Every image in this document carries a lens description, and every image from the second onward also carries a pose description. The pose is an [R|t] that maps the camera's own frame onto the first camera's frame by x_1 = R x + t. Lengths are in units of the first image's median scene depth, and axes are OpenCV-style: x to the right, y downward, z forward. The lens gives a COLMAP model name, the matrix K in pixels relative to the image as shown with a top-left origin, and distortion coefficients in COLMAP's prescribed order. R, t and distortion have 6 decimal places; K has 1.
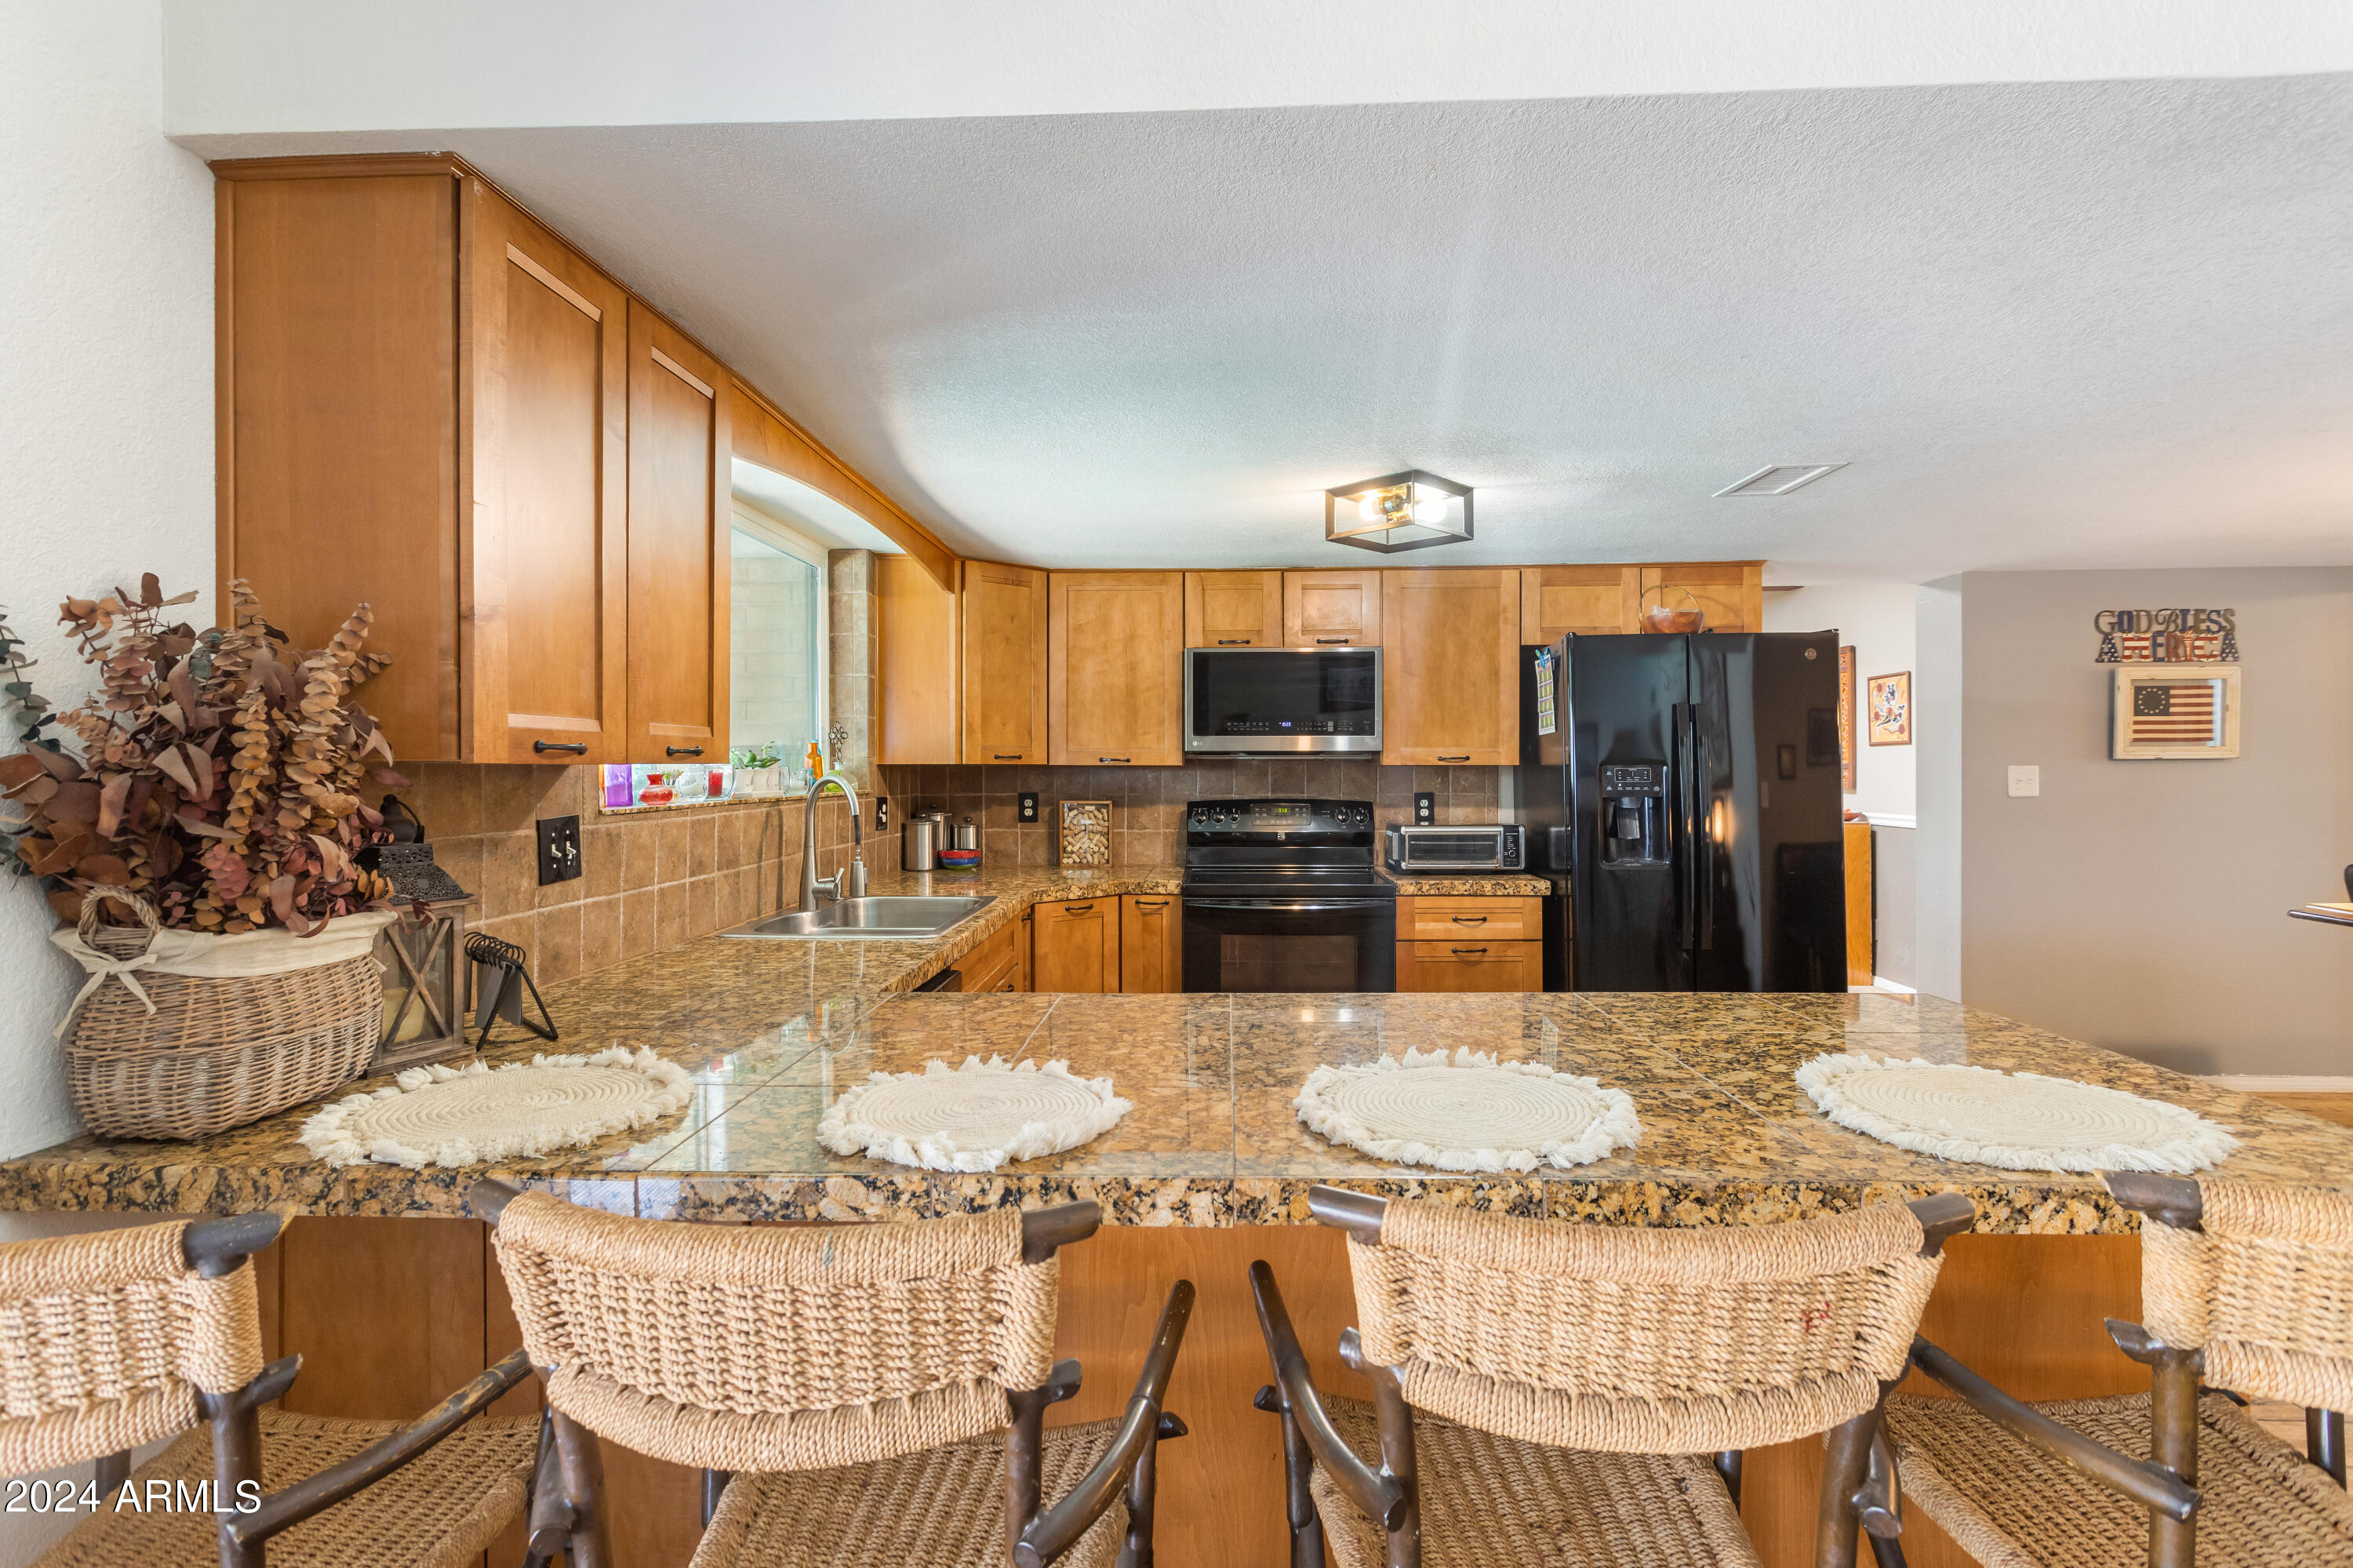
lens RADIAL K [[1146.4, 0, 1176.1], [0, 1146.4, 779.1], [0, 0, 1]] dist [0.000634, 0.002658]
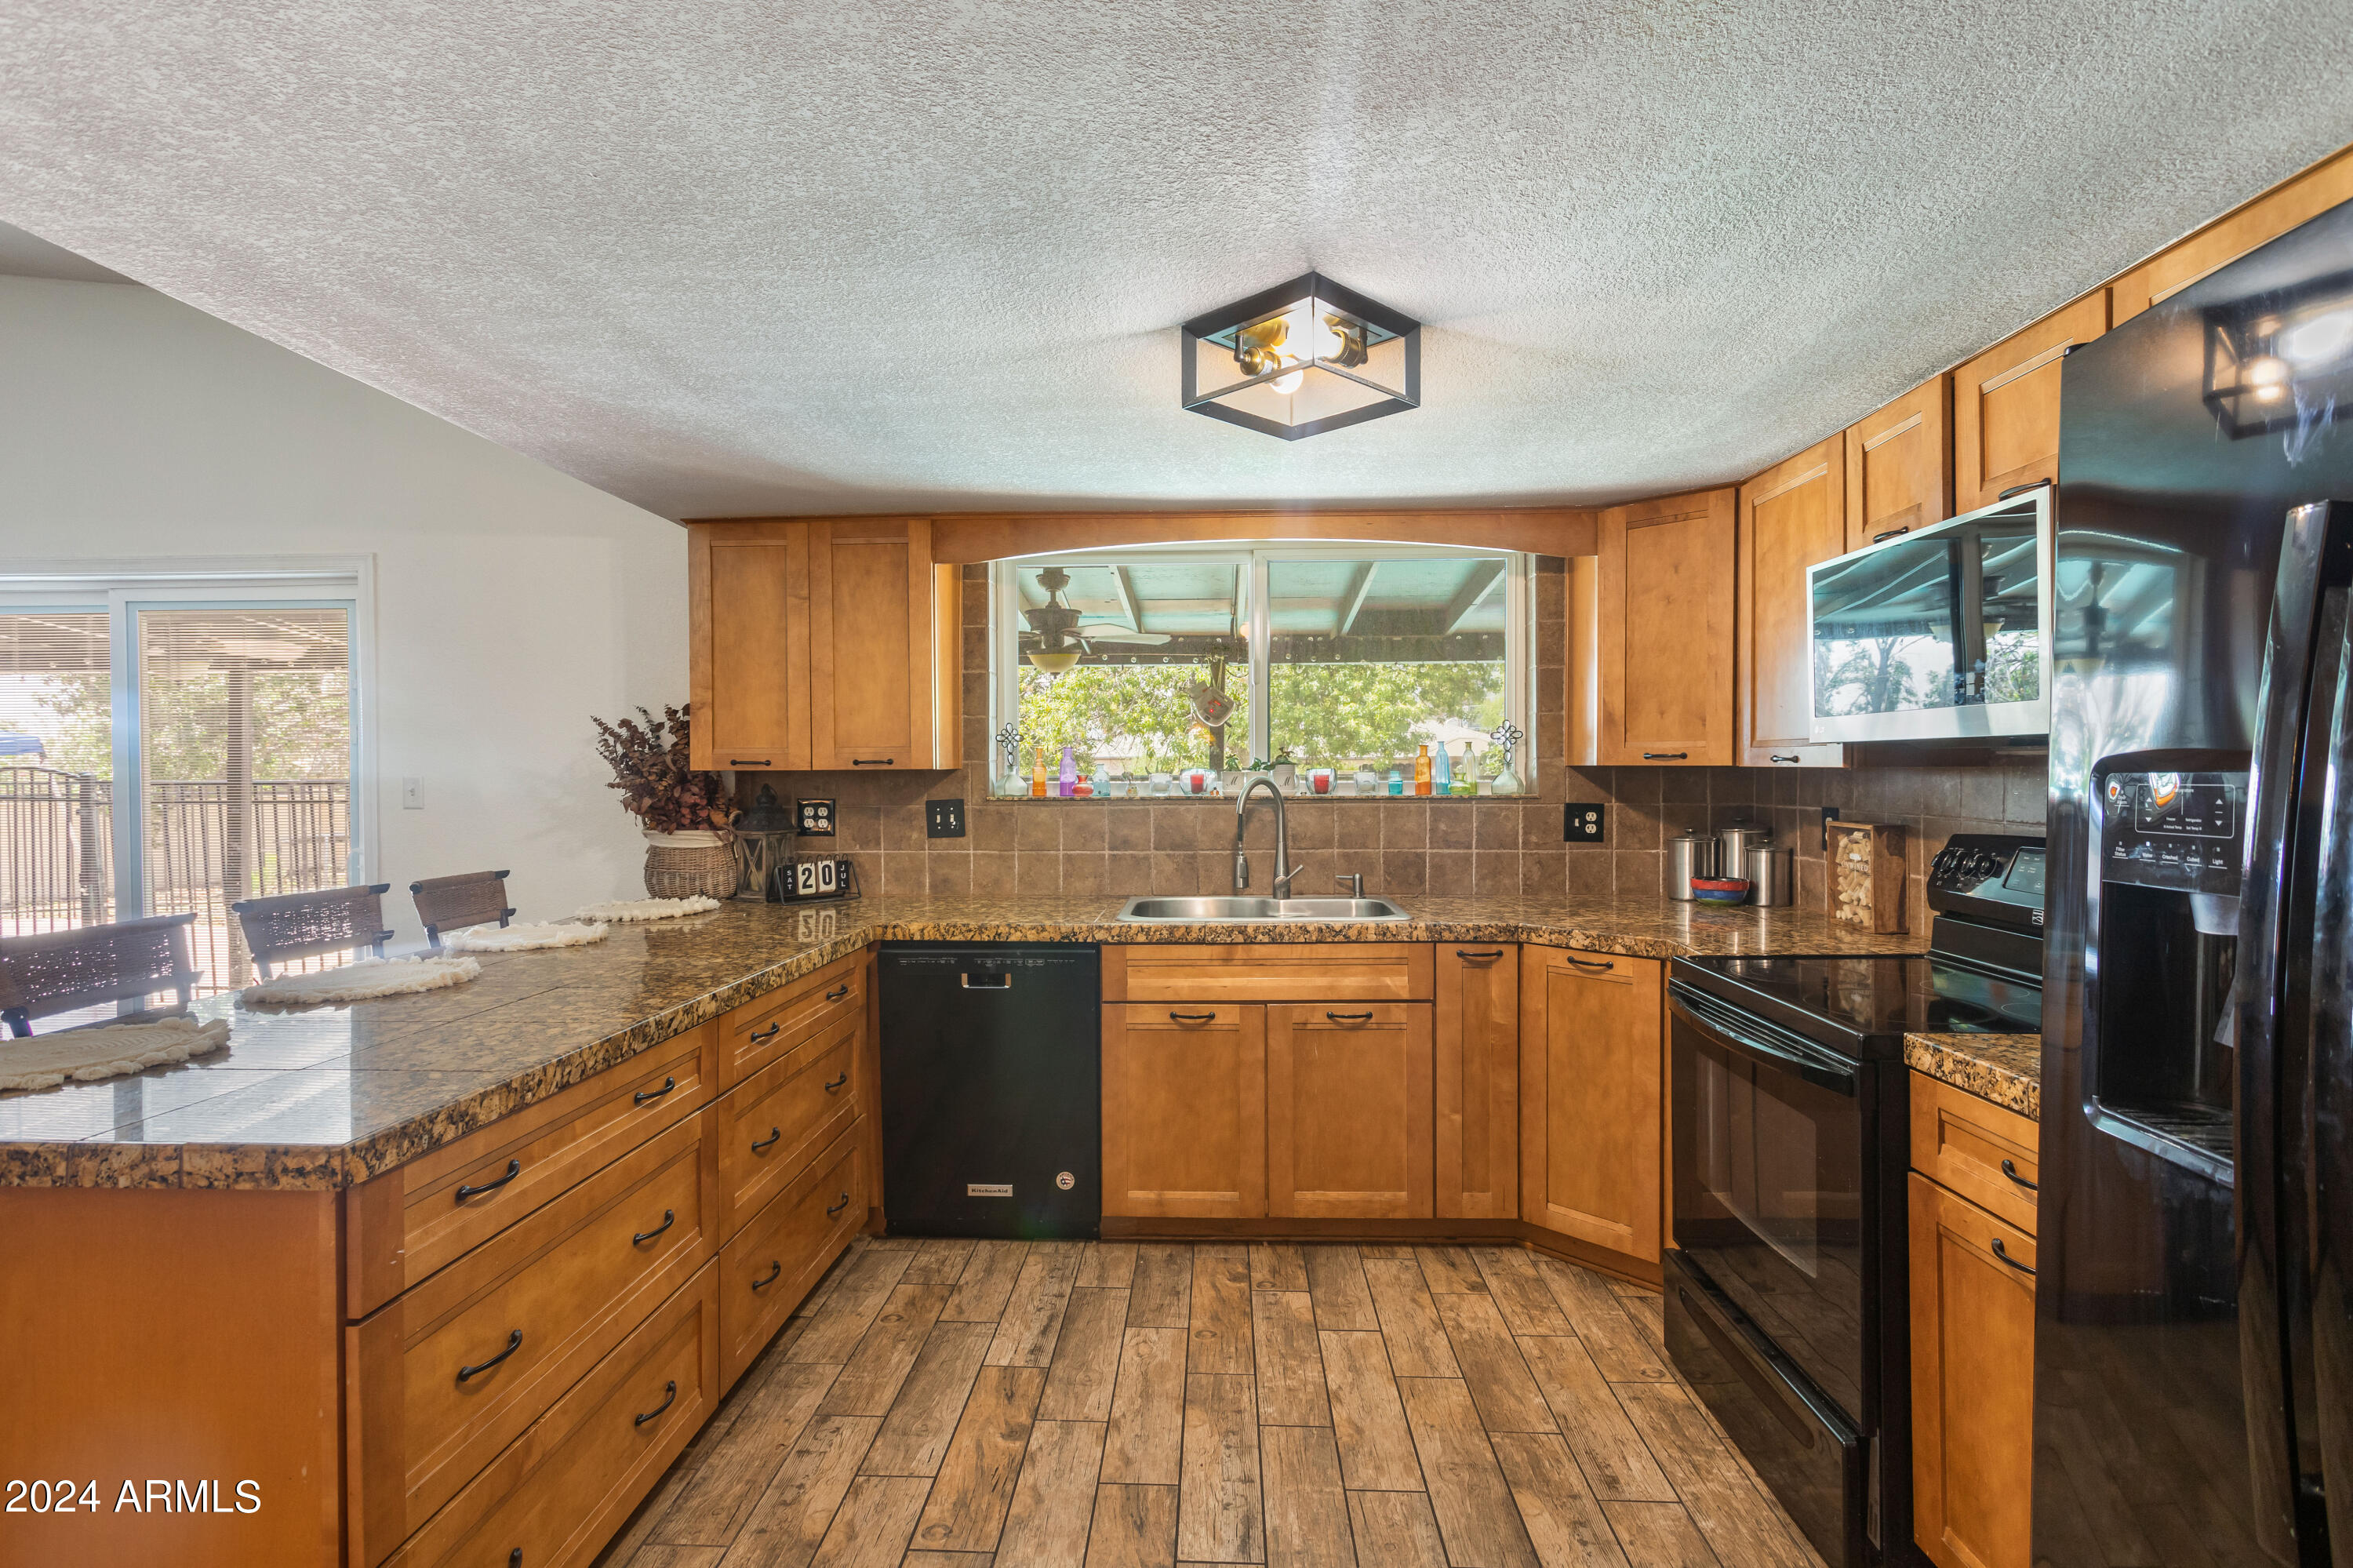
lens RADIAL K [[1146.4, 0, 1179.8], [0, 1146.4, 778.1], [0, 0, 1]] dist [0.000634, 0.002658]
pose [[0.002896, 0.012083, -0.999923, 0.960792], [-0.007417, 0.999900, 0.012061, -0.018683], [0.999968, 0.007382, 0.002986, 1.091557]]
